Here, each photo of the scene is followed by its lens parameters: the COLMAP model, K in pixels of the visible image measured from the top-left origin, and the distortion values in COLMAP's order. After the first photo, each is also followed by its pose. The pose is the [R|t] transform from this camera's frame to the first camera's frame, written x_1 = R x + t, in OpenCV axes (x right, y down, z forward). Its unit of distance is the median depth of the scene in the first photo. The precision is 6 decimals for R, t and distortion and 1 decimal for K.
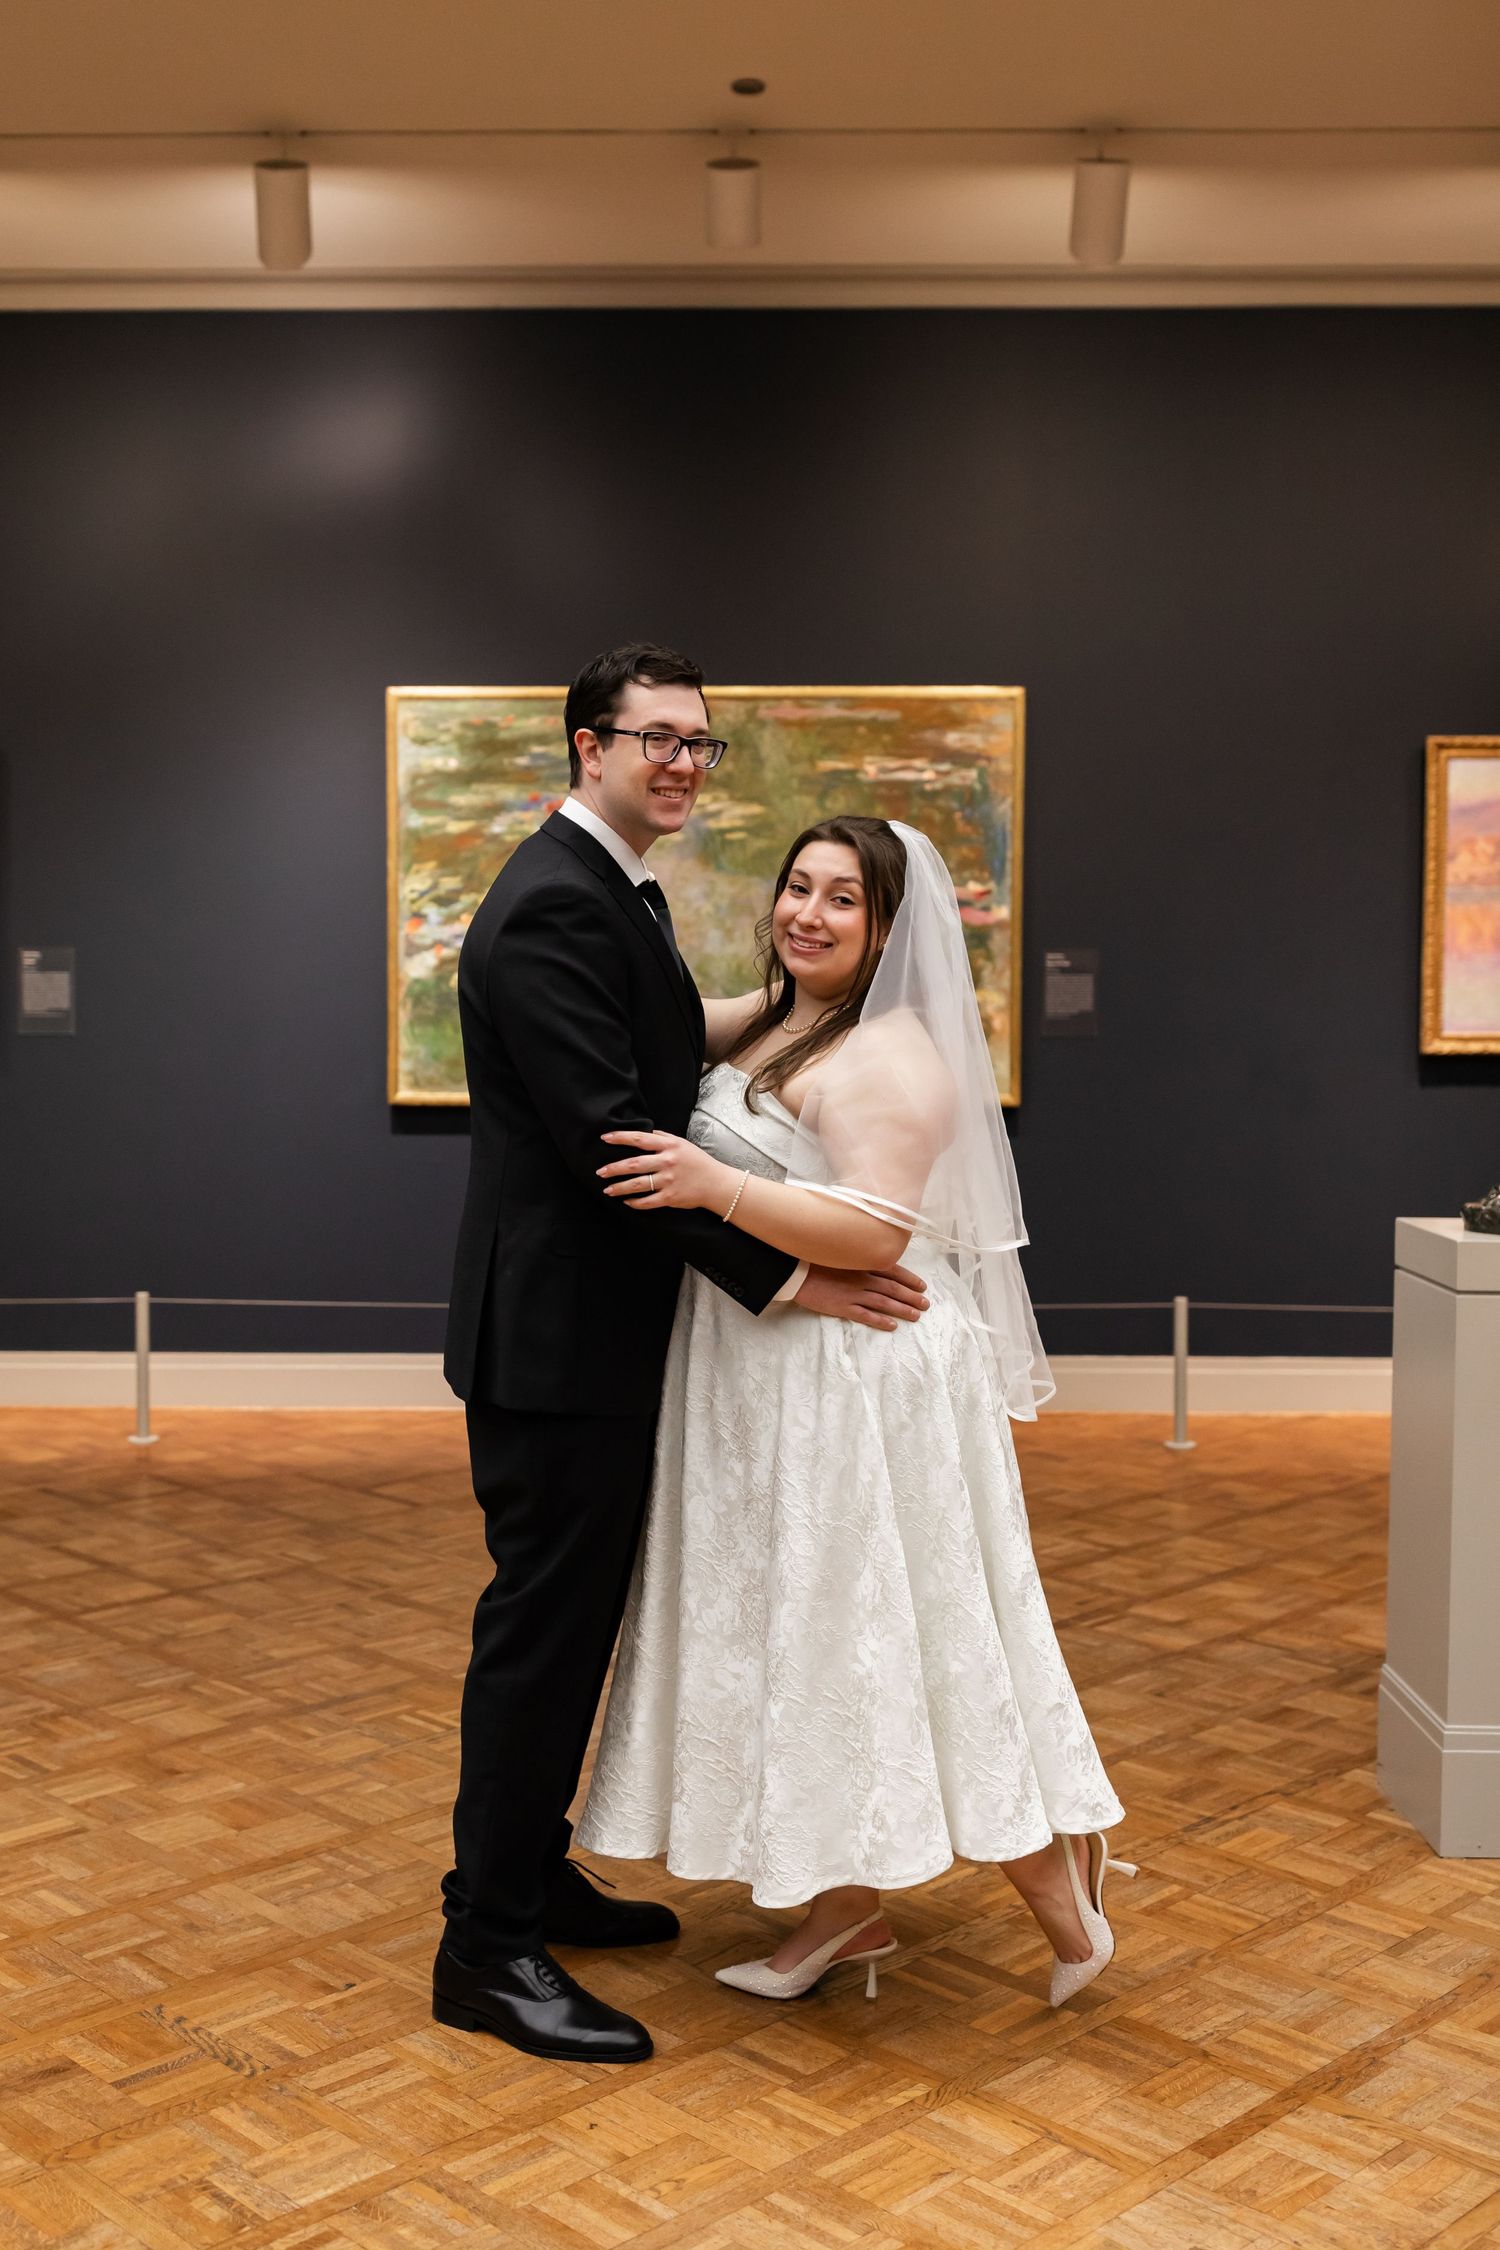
lens RADIAL K [[2122.0, 0, 839.7], [0, 2122.0, 1089.3], [0, 0, 1]] dist [0.004583, -0.003585]
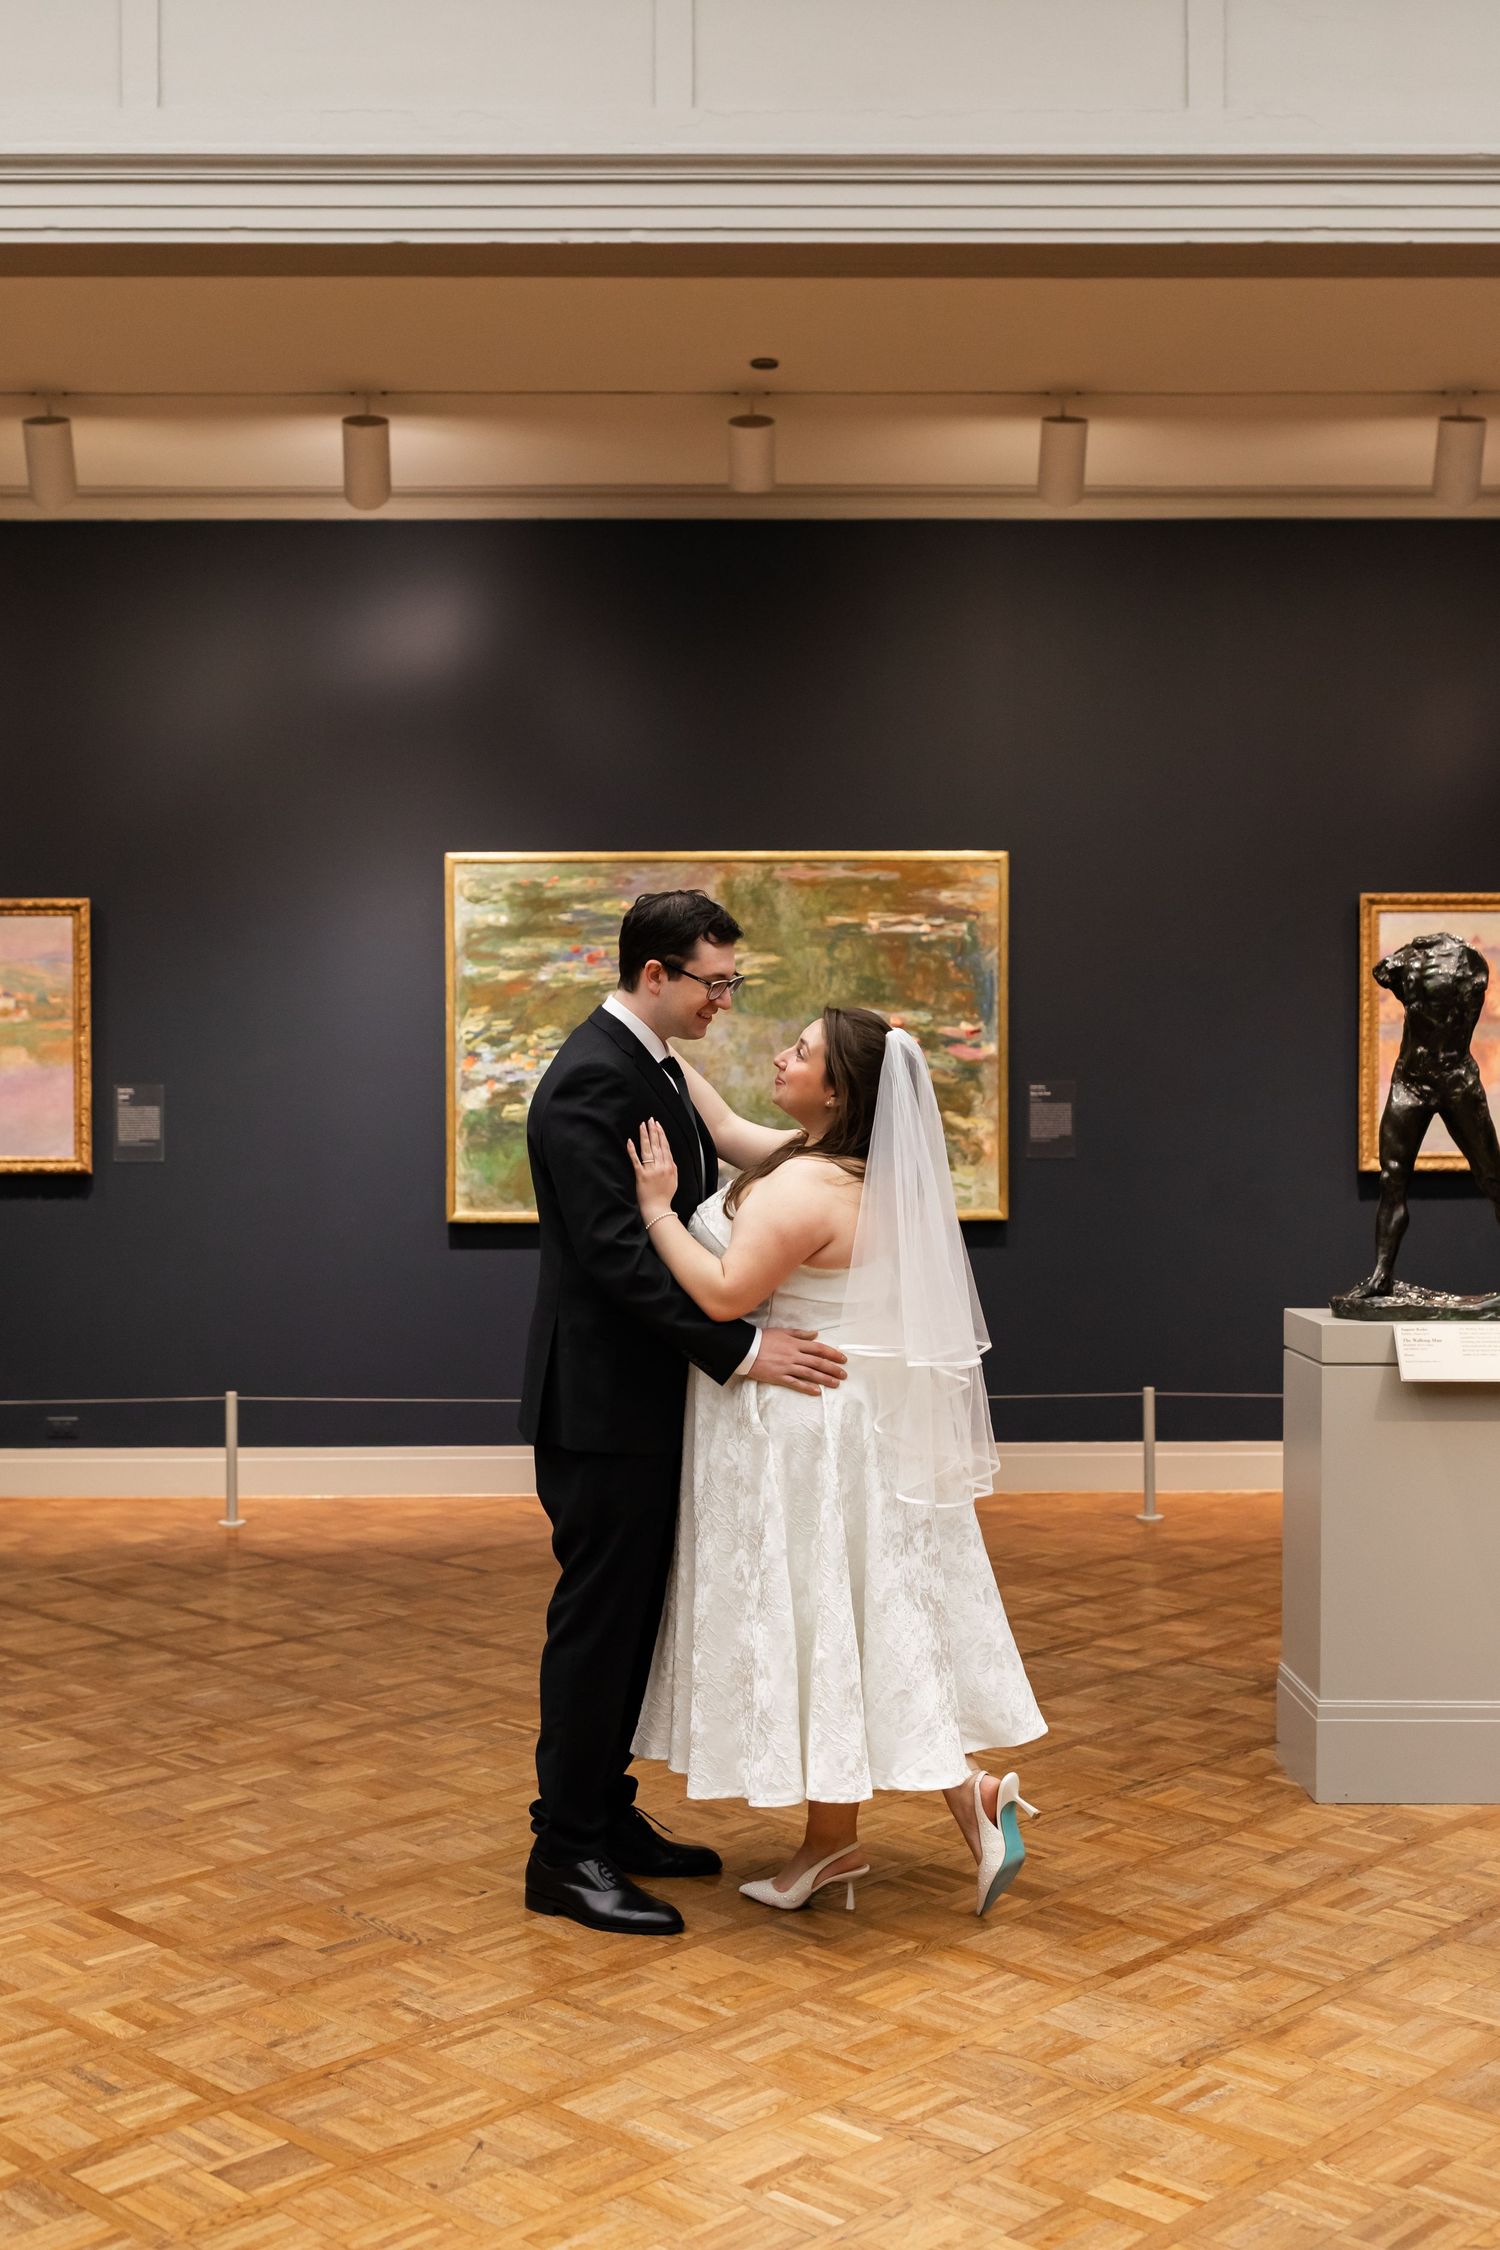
lens RADIAL K [[2122.0, 0, 839.7], [0, 2122.0, 1089.3], [0, 0, 1]] dist [0.004583, -0.003585]
pose [[0.999958, -0.007979, -0.004425, 0.001291], [0.007735, 0.998589, -0.052535, -0.004559], [0.004837, 0.052499, 0.998609, -0.212958]]
